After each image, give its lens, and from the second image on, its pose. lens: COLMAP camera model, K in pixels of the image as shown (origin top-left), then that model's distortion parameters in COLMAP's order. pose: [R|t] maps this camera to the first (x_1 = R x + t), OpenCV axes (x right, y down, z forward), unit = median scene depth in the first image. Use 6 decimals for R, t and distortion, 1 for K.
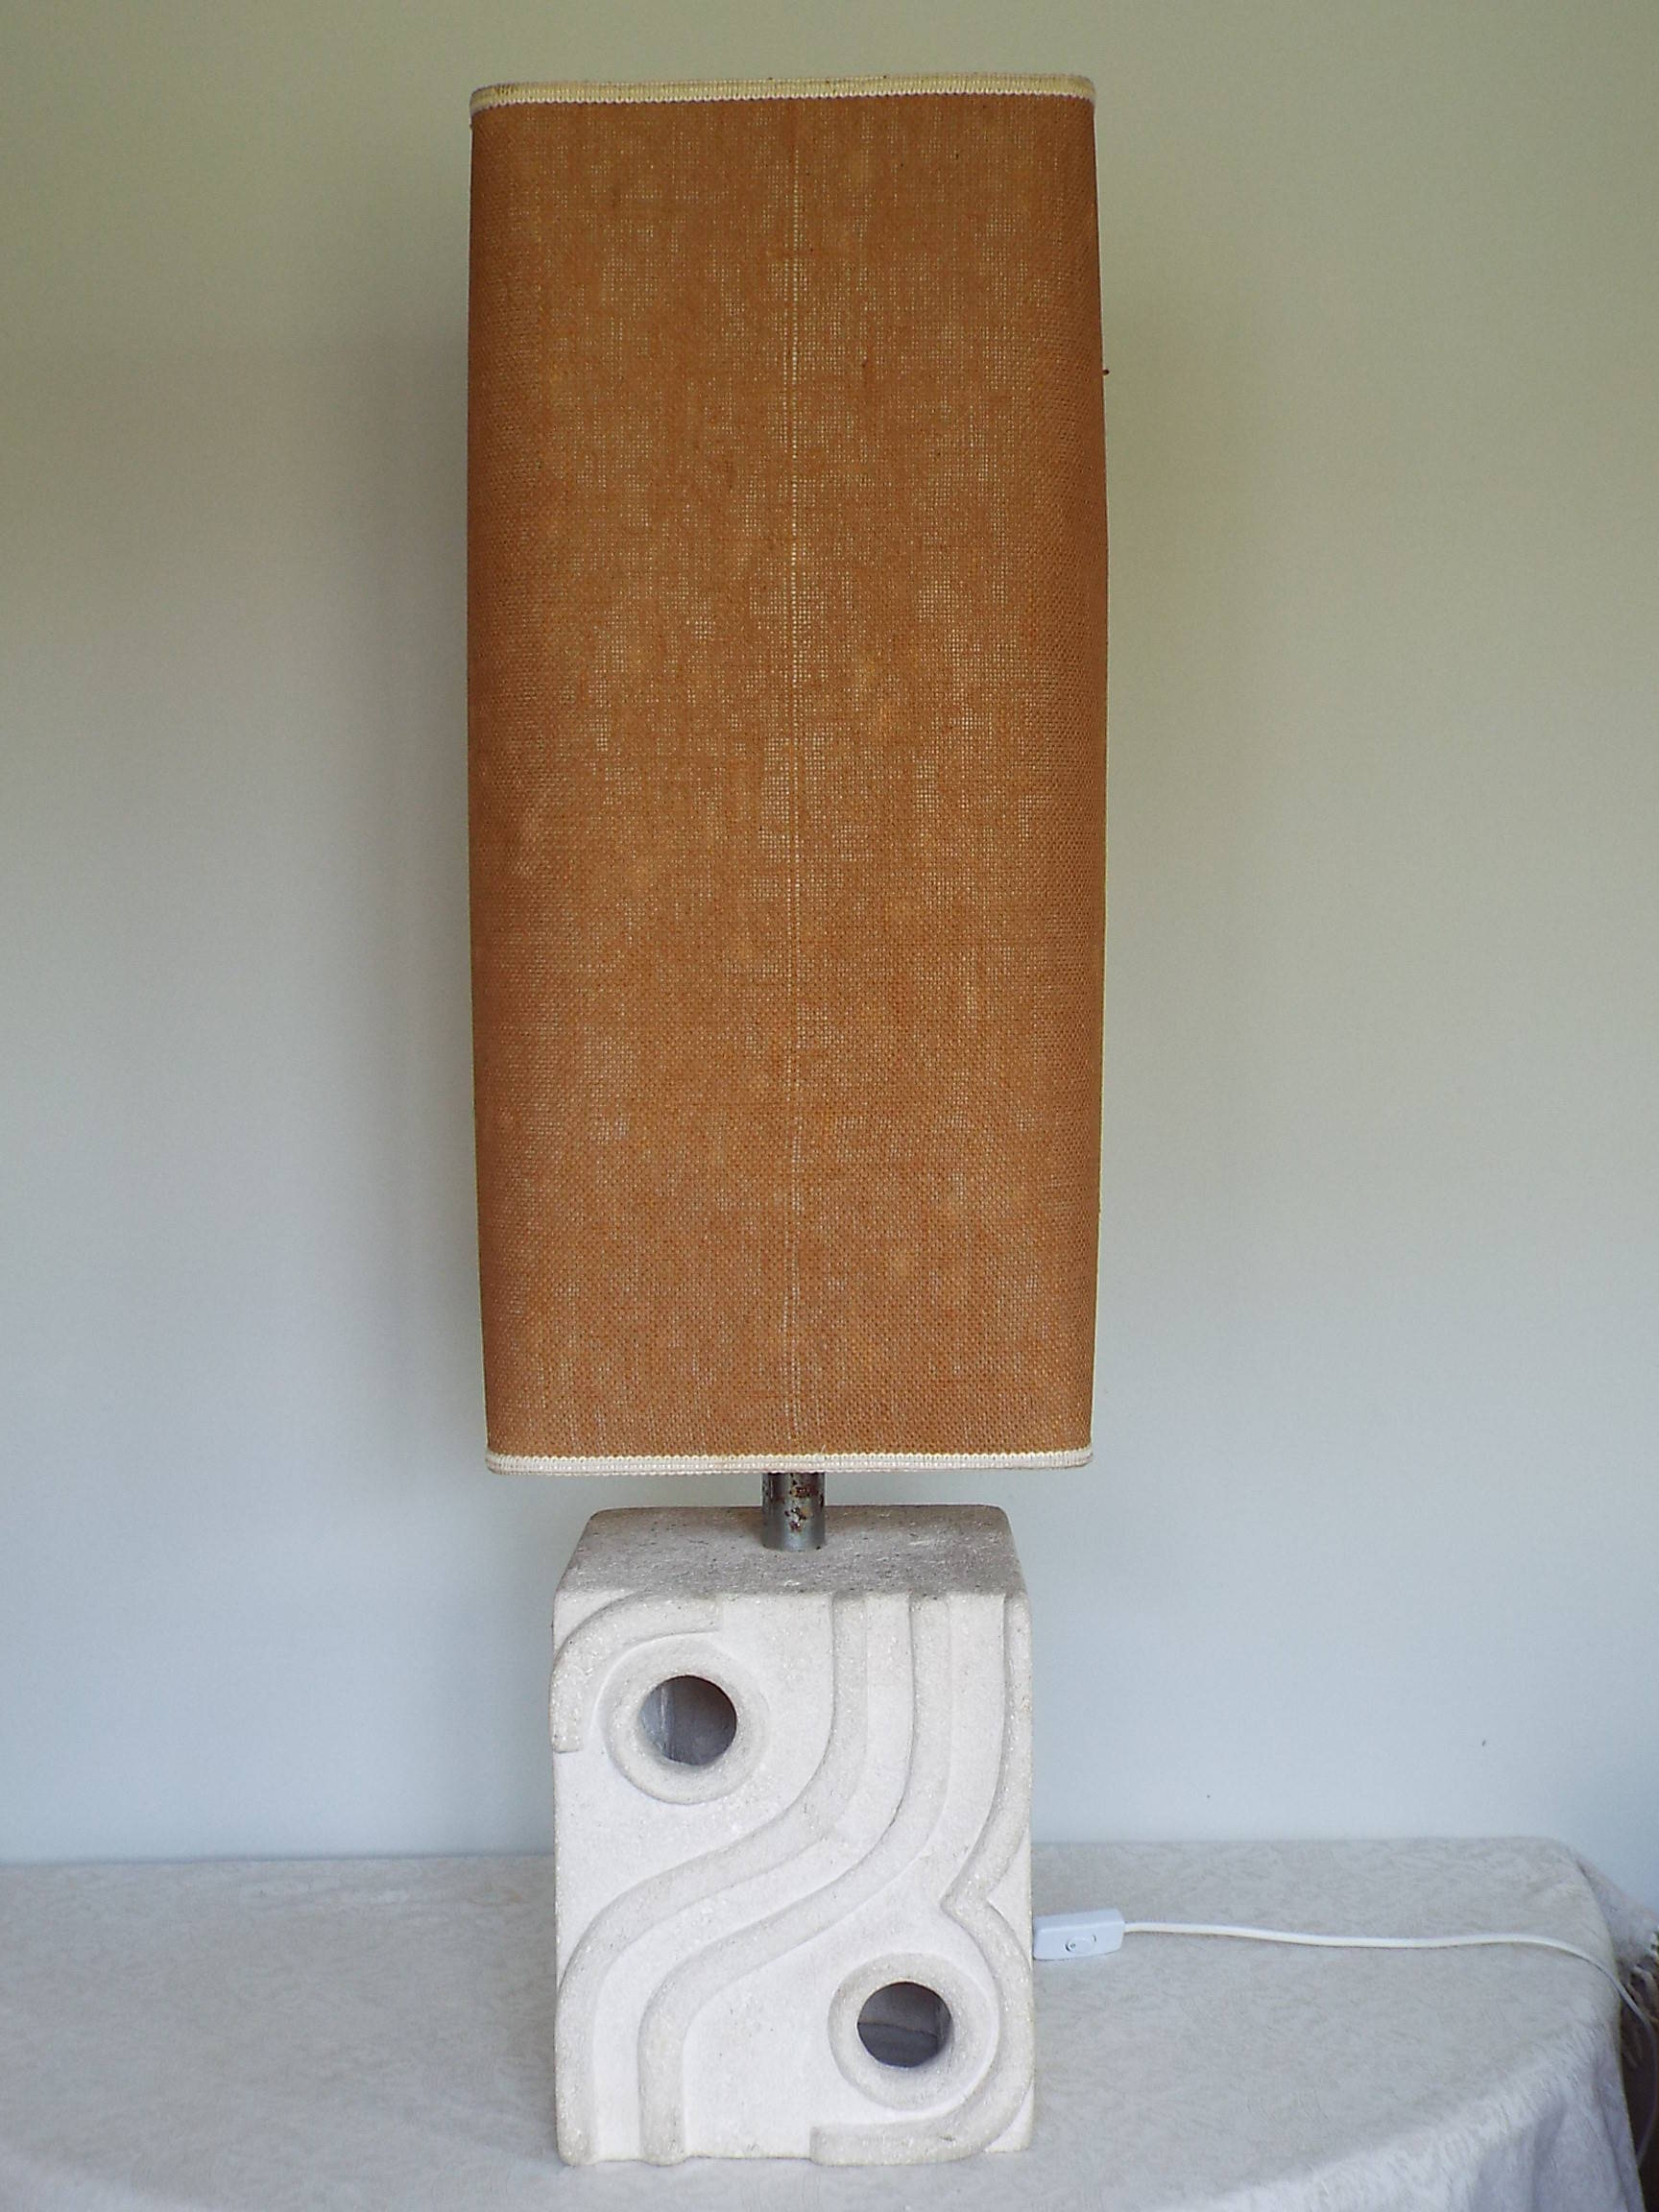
lens RADIAL K [[2969.3, 0, 823.8], [0, 2969.3, 1123.3], [0, 0, 1]] dist [0.045228, 0.000000]
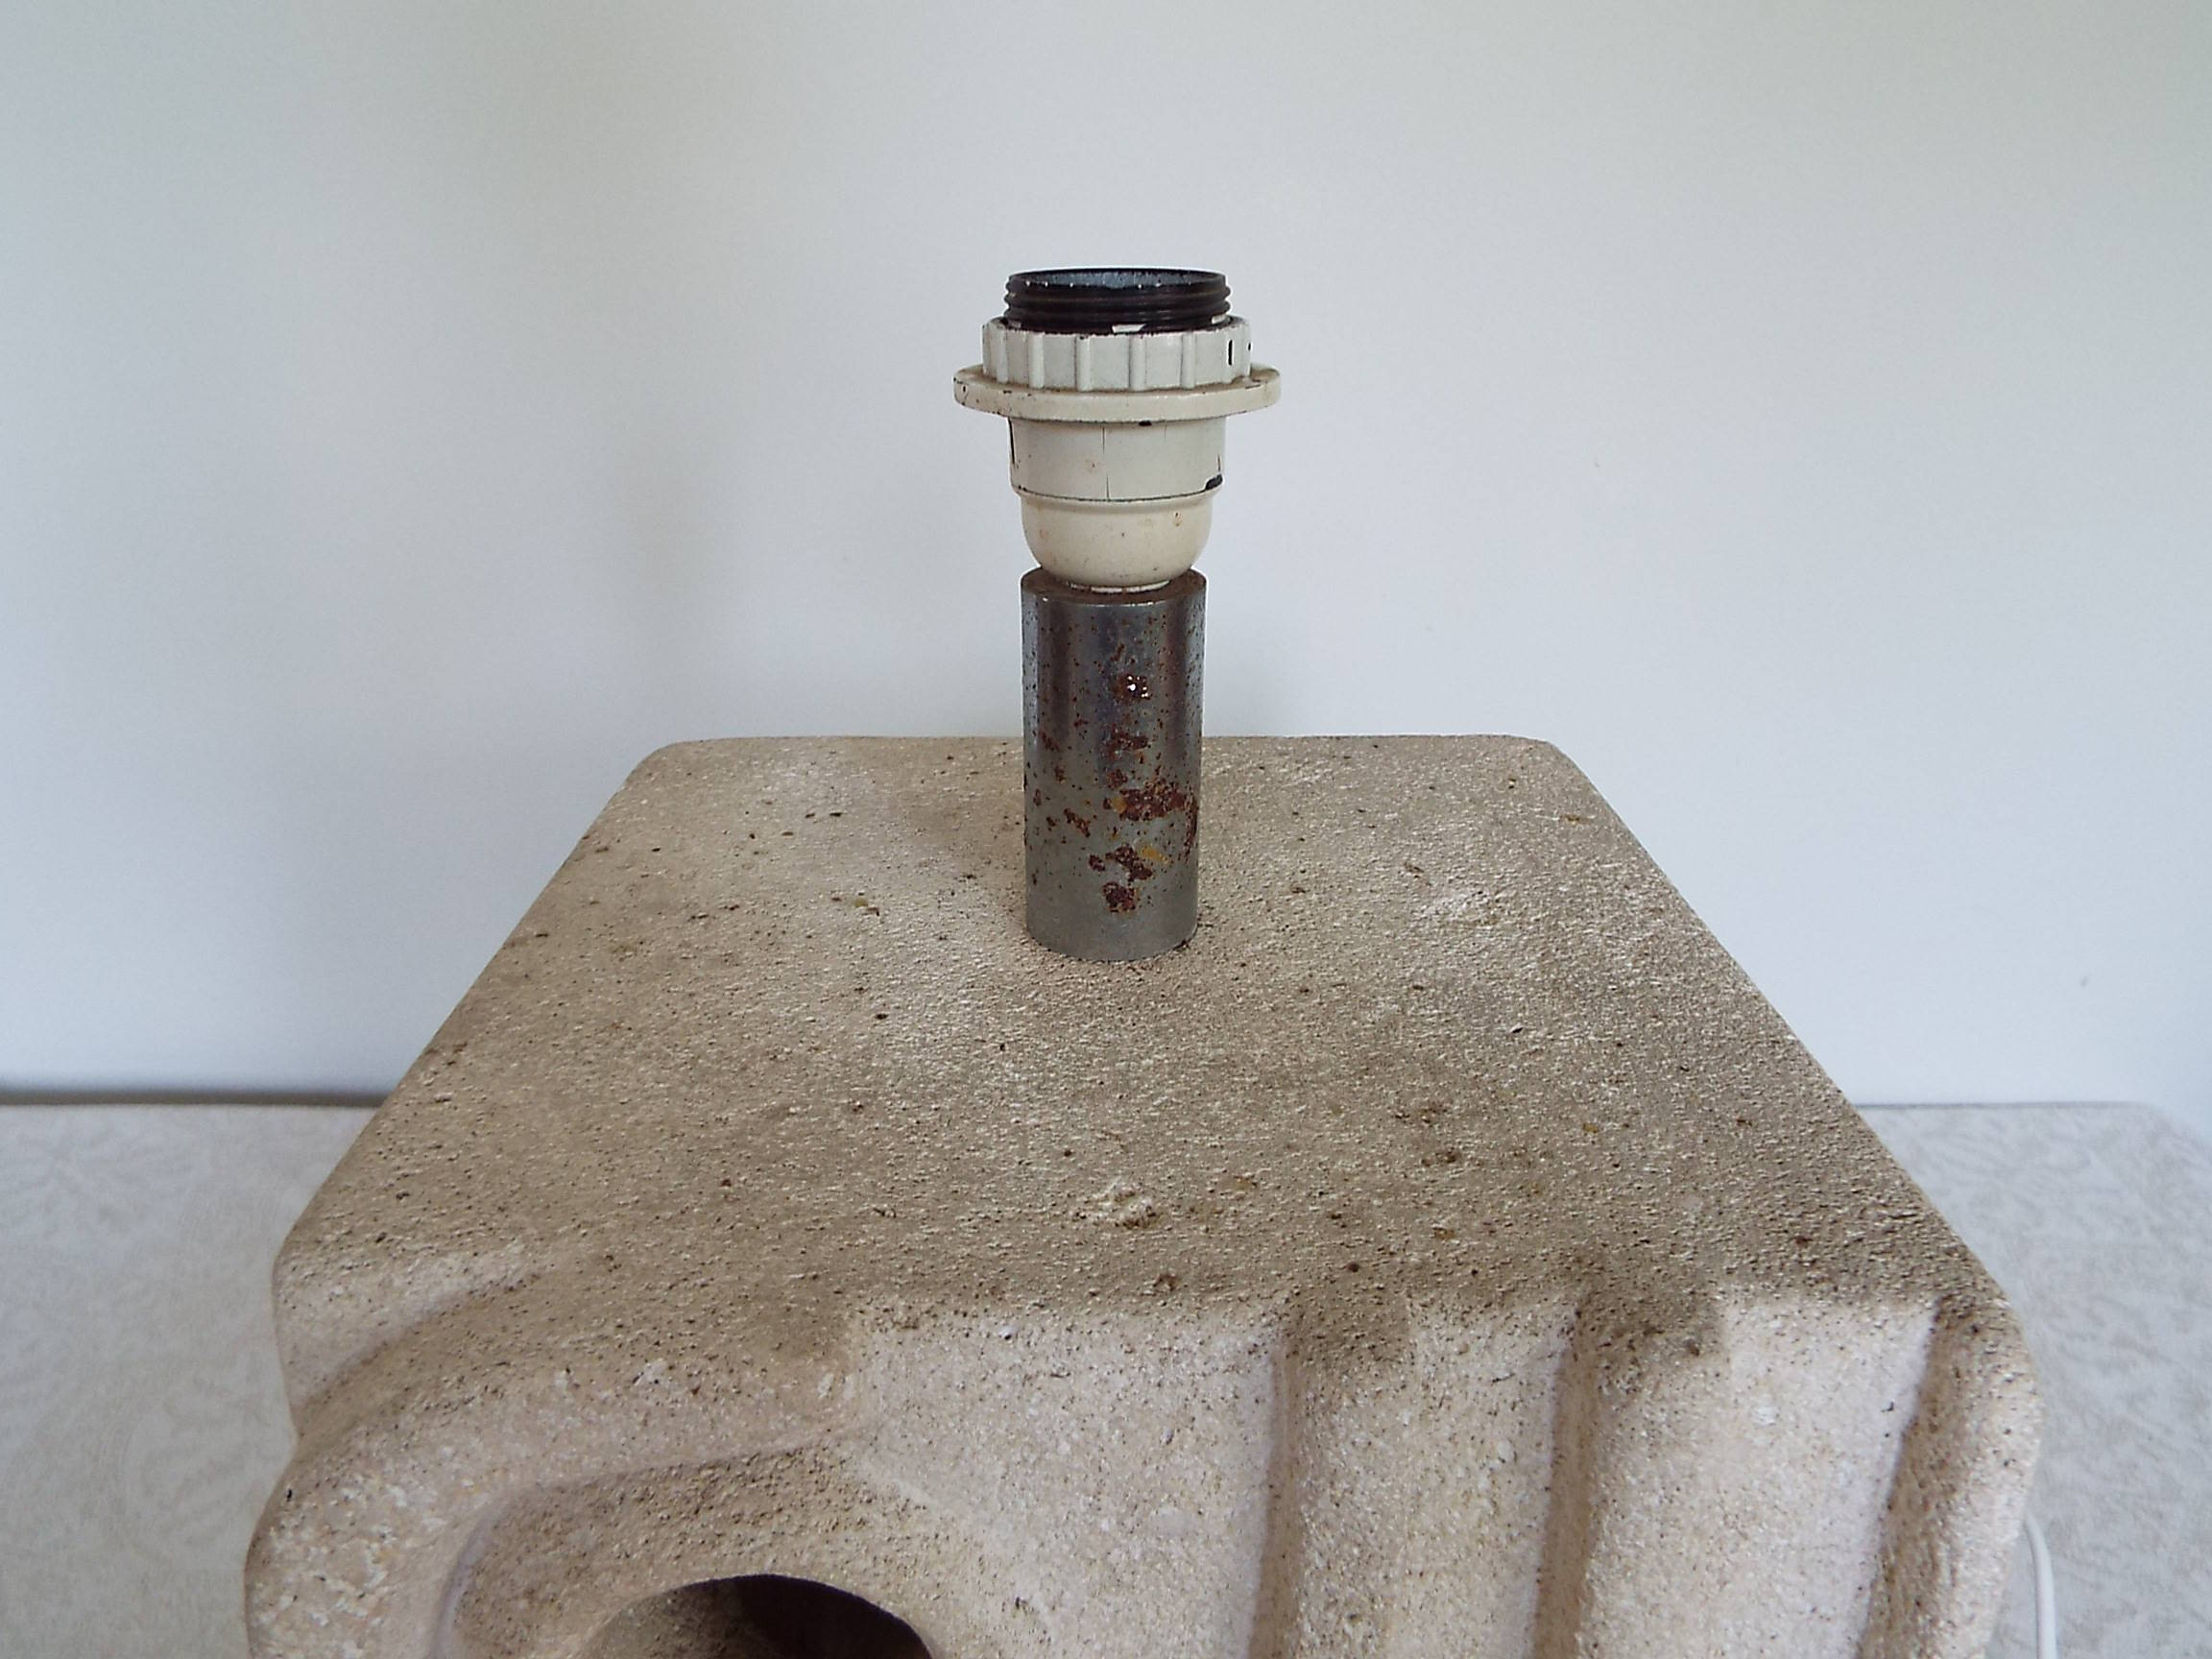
lens RADIAL K [[1601.9, 0, 1121.5], [0, 1601.9, 844.2], [0, 0, 1]] dist [-0.013276, 0.041550]
pose [[0.999583, -0.000019, 0.028881, -0.015607], [-0.009443, 0.944816, 0.327466, 0.074286], [-0.027294, -0.327603, 0.944421, 0.882242]]
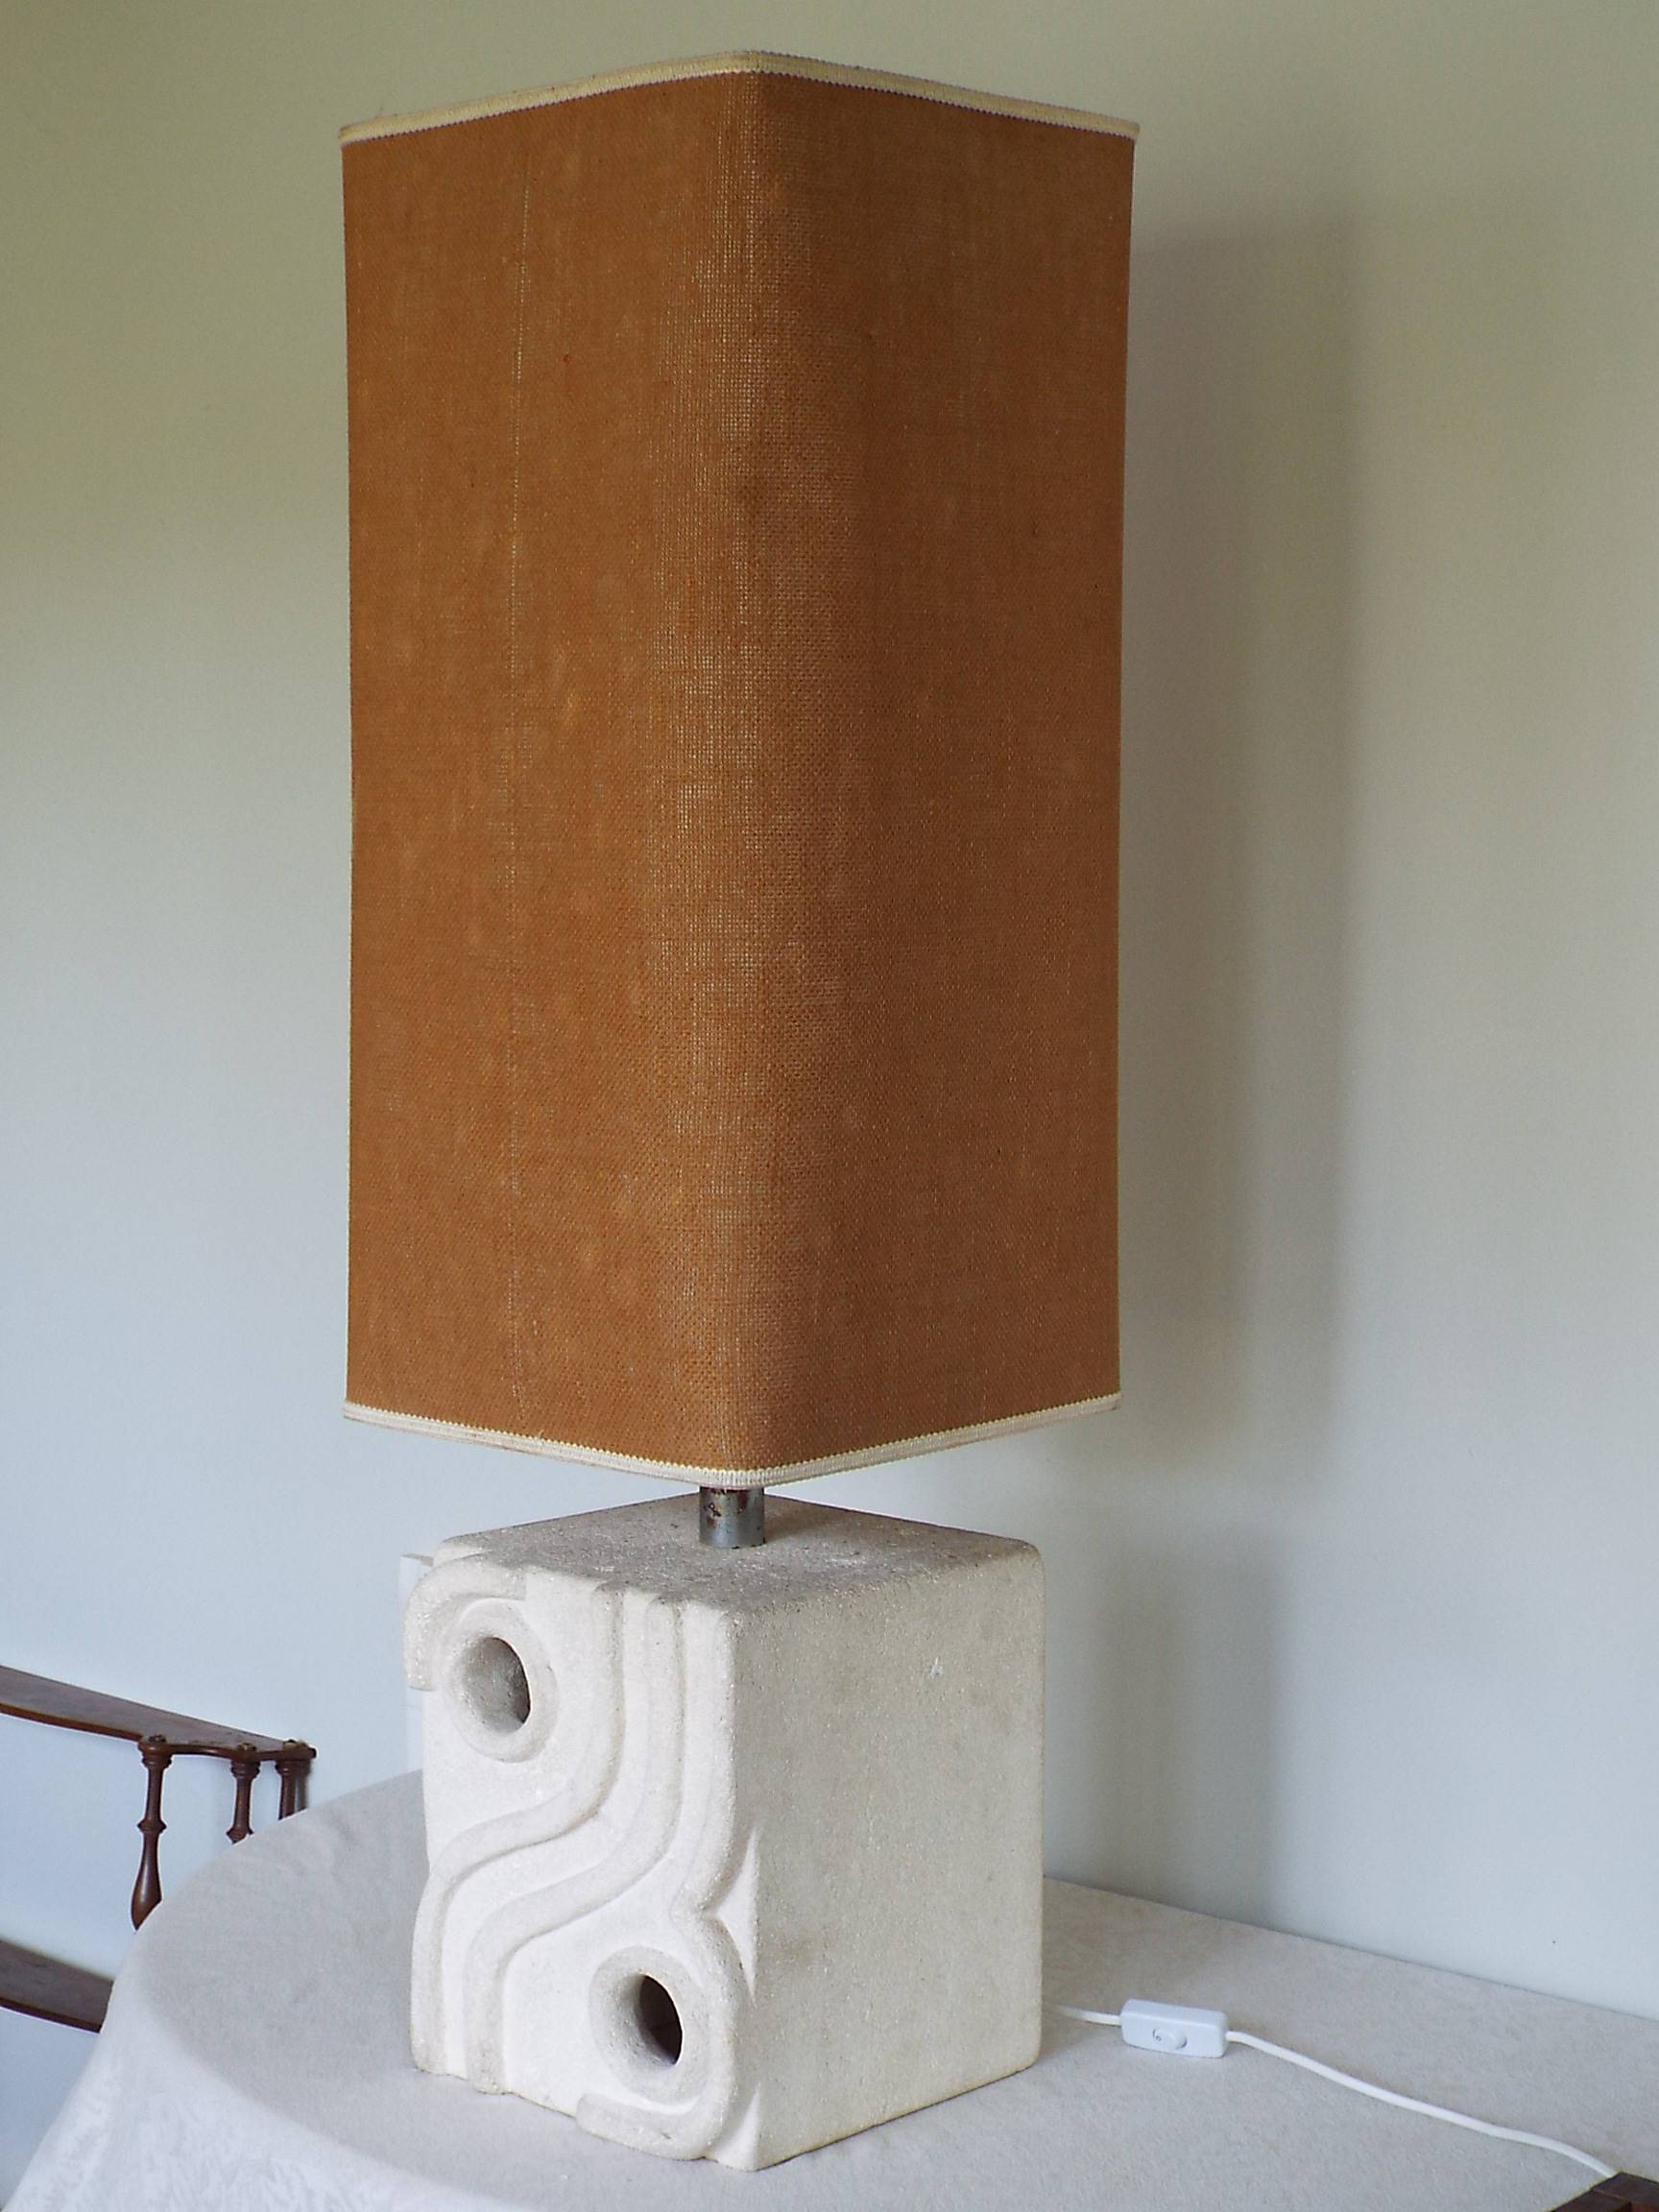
lens RADIAL K [[3642.8, 0, 833.2], [0, 3642.8, 1108.8], [0, 0, 1]] dist [-0.202522, 0.000000]
pose [[0.740990, 0.070820, -0.667771, 0.860834], [-0.054111, 0.997487, 0.045743, -0.059724], [0.669332, 0.002238, 0.742960, 0.149514]]
